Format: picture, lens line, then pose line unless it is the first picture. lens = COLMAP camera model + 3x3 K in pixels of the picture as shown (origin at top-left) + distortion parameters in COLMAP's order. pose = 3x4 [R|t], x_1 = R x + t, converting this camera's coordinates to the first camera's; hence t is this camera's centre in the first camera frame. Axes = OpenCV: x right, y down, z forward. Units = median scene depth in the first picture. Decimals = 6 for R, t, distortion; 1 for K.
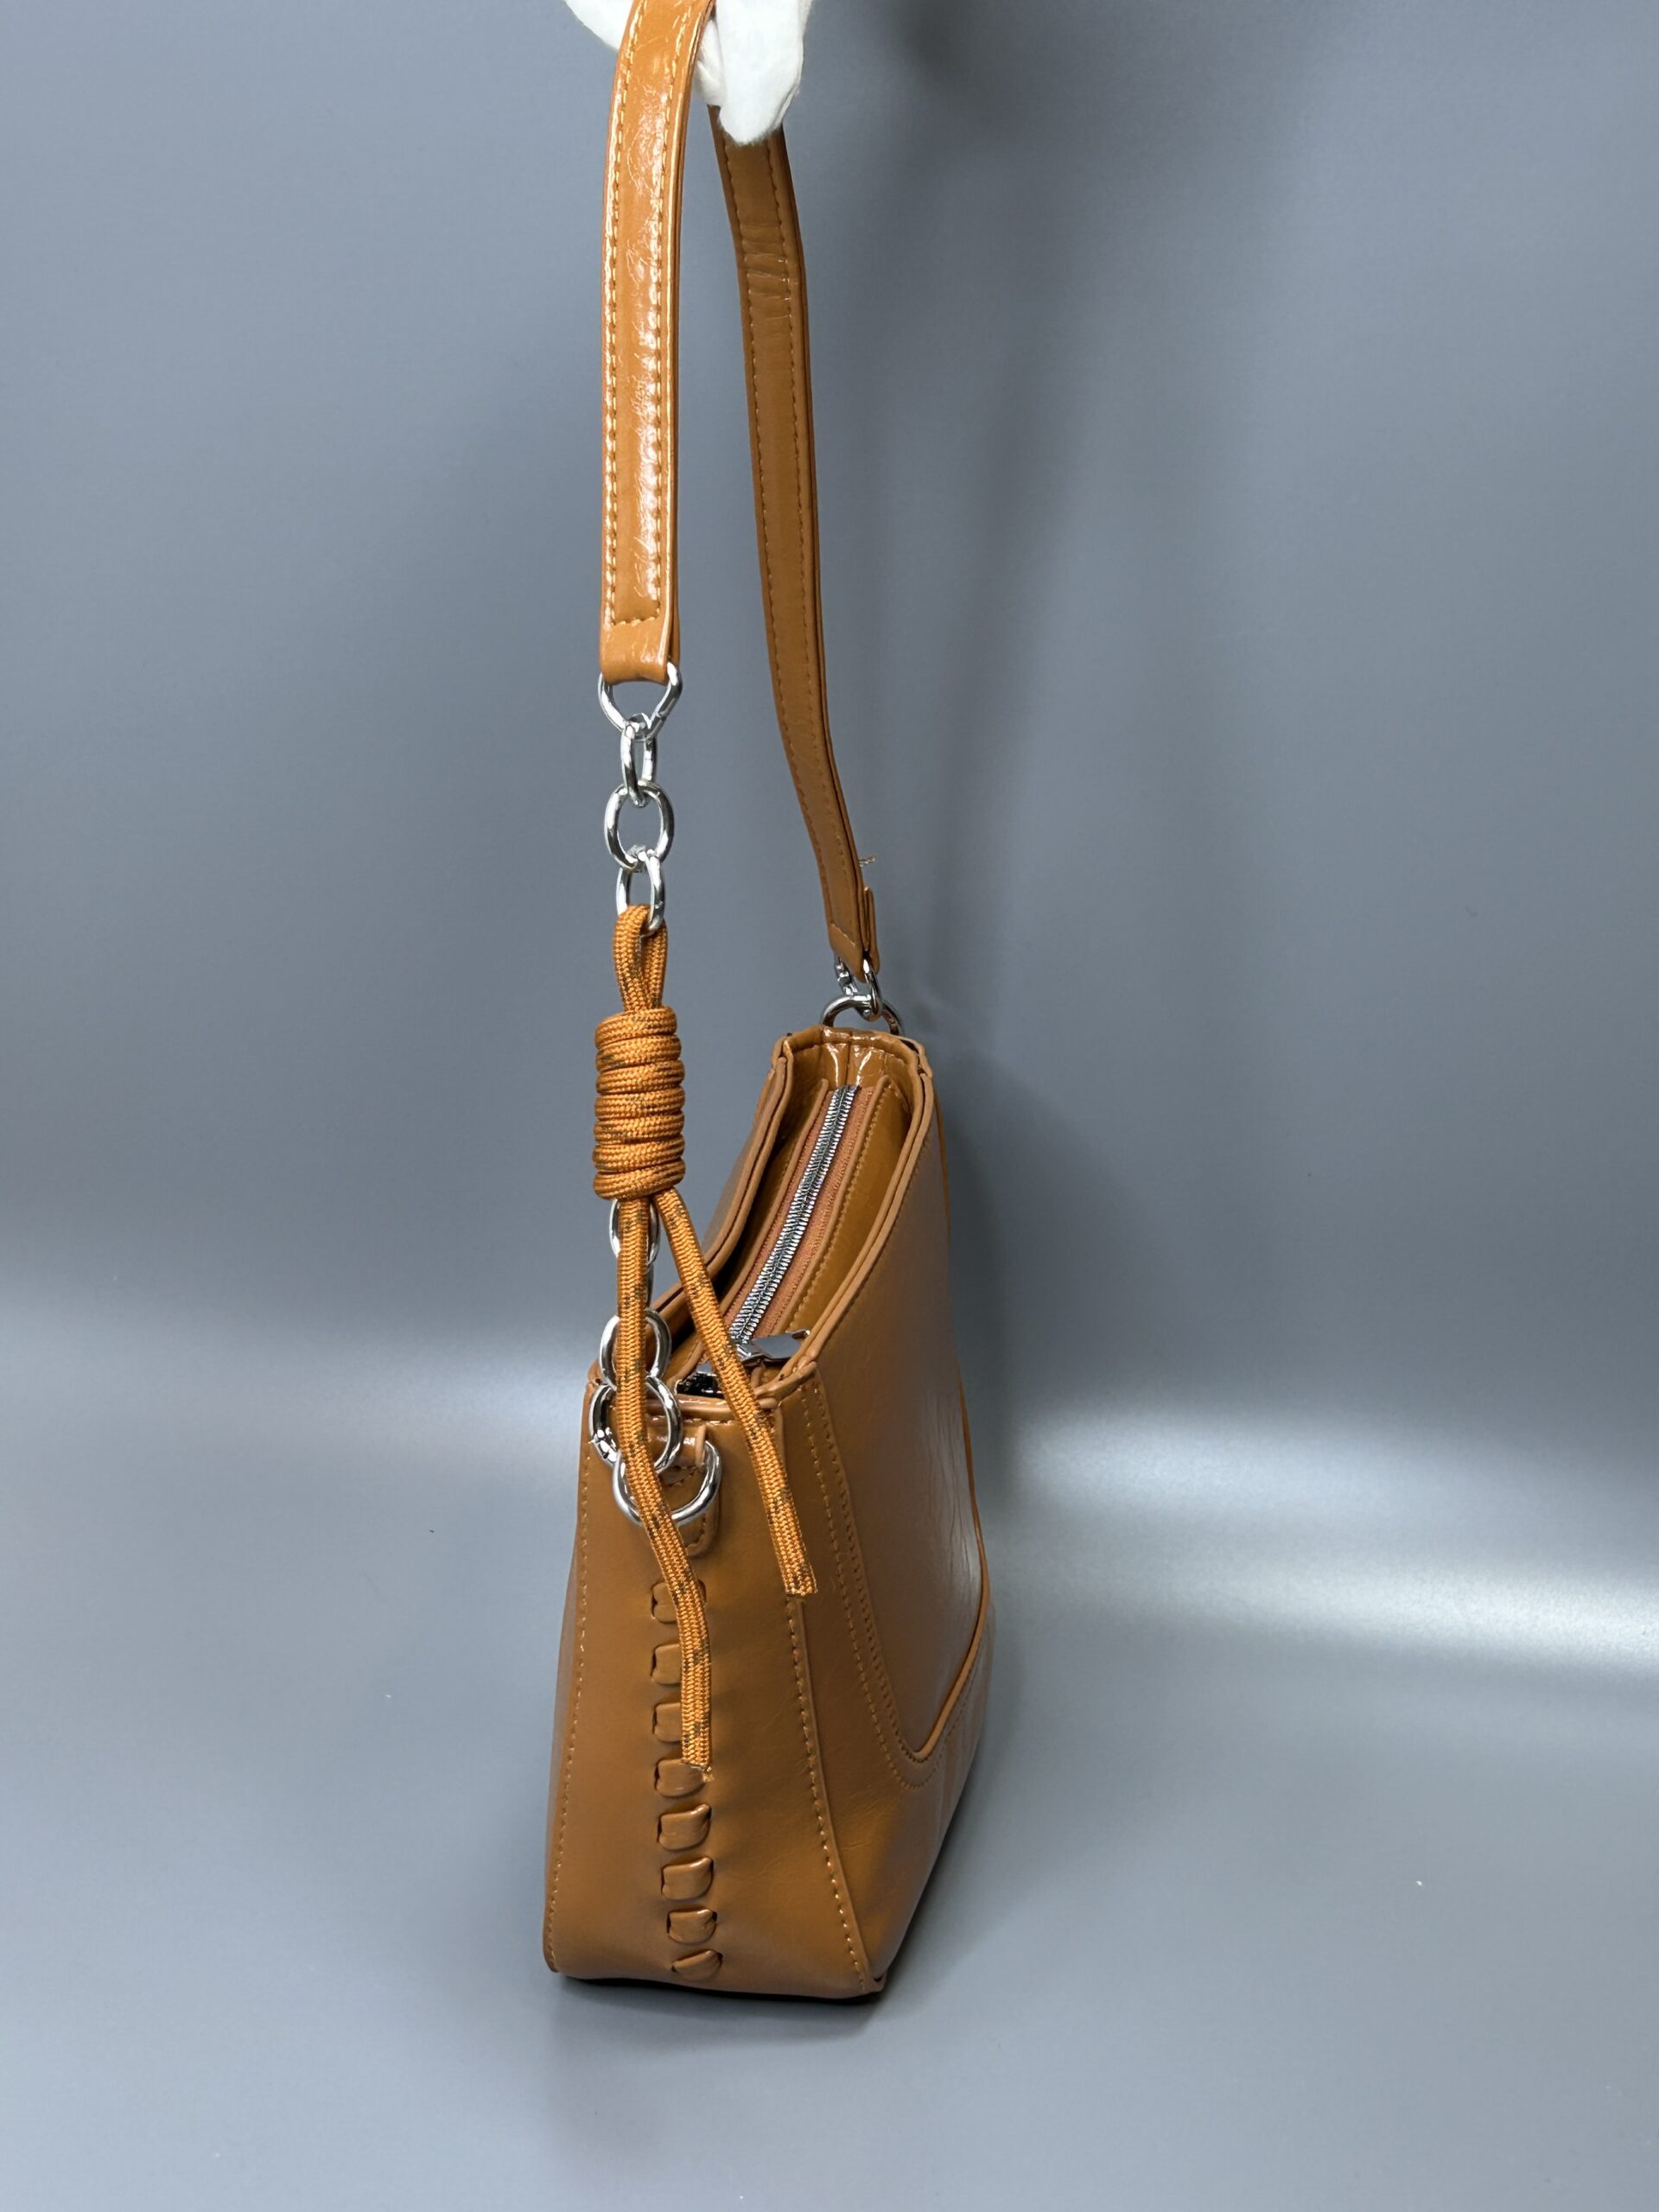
lens RADIAL K [[3627.8, 0, 829.5], [0, 3627.8, 1106.0], [0, 0, 1]] dist [0.125539, 0.117199]
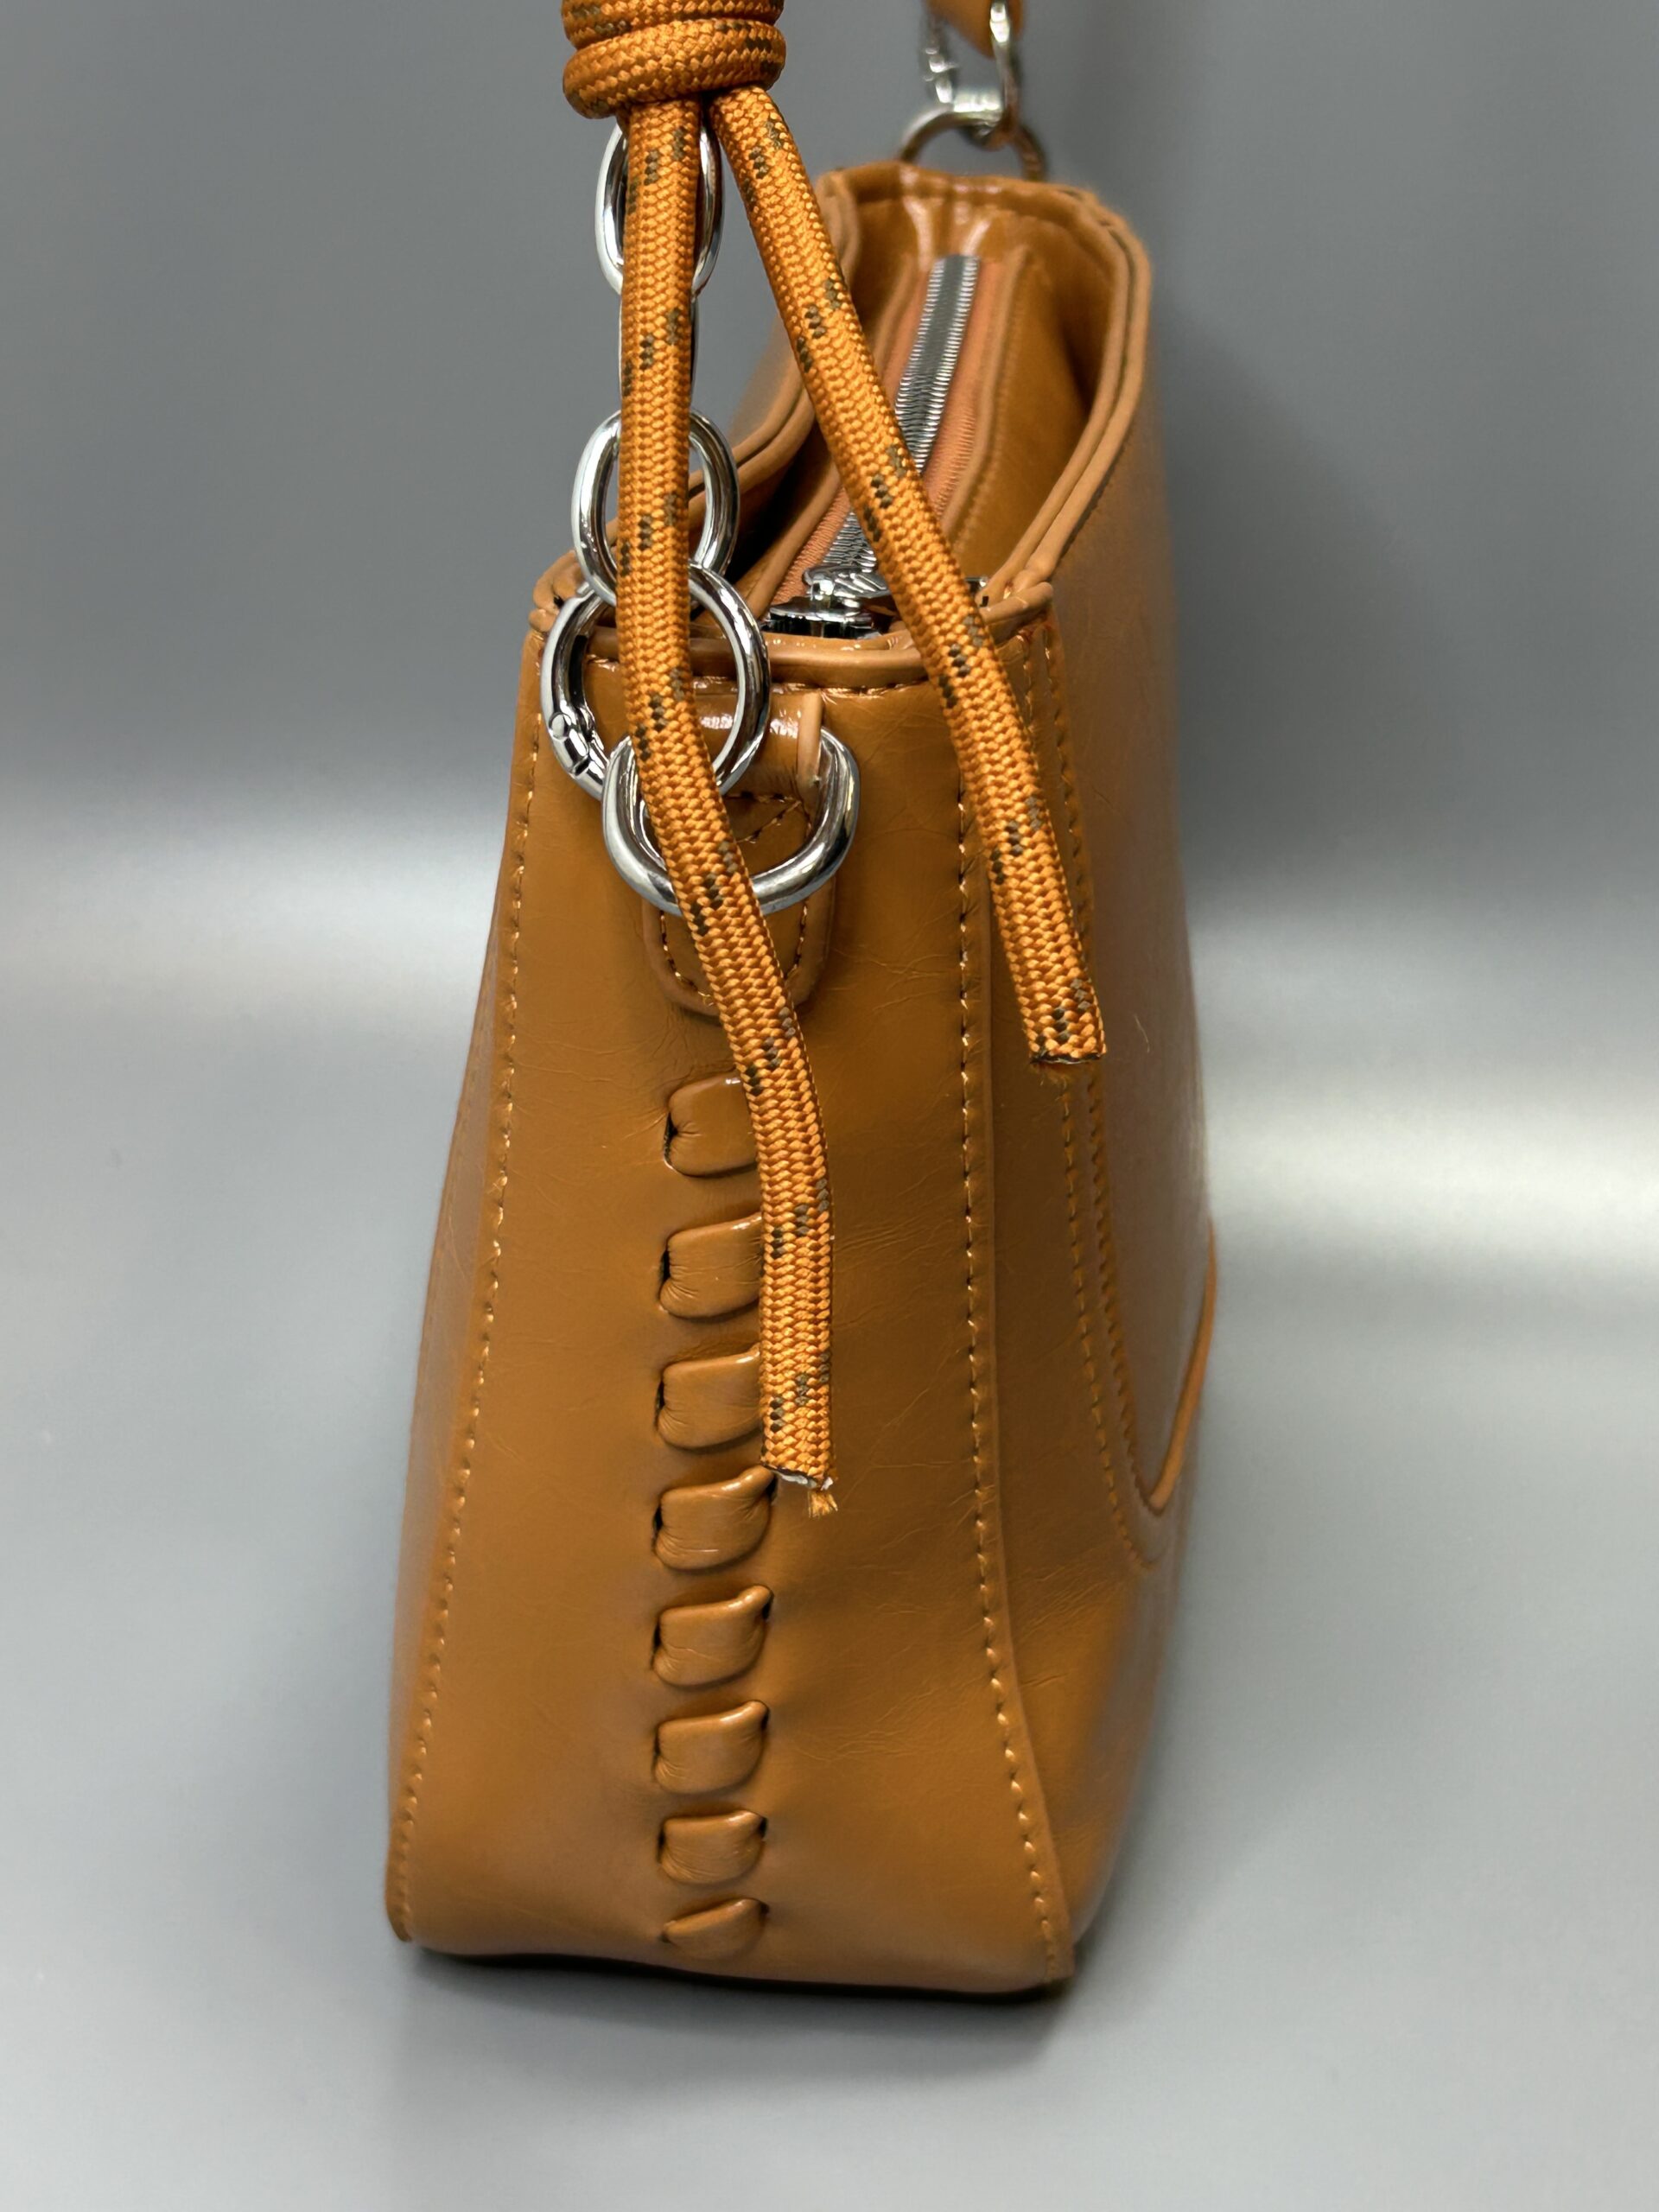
lens RADIAL K [[3627.8, 0, 829.5], [0, 3627.8, 1106.0], [0, 0, 1]] dist [0.125539, 0.117199]
pose [[0.996315, 0.012048, 0.084922, -0.064533], [-0.014375, 0.999536, 0.026849, 0.117374], [-0.084559, -0.027971, 0.996026, 0.539195]]
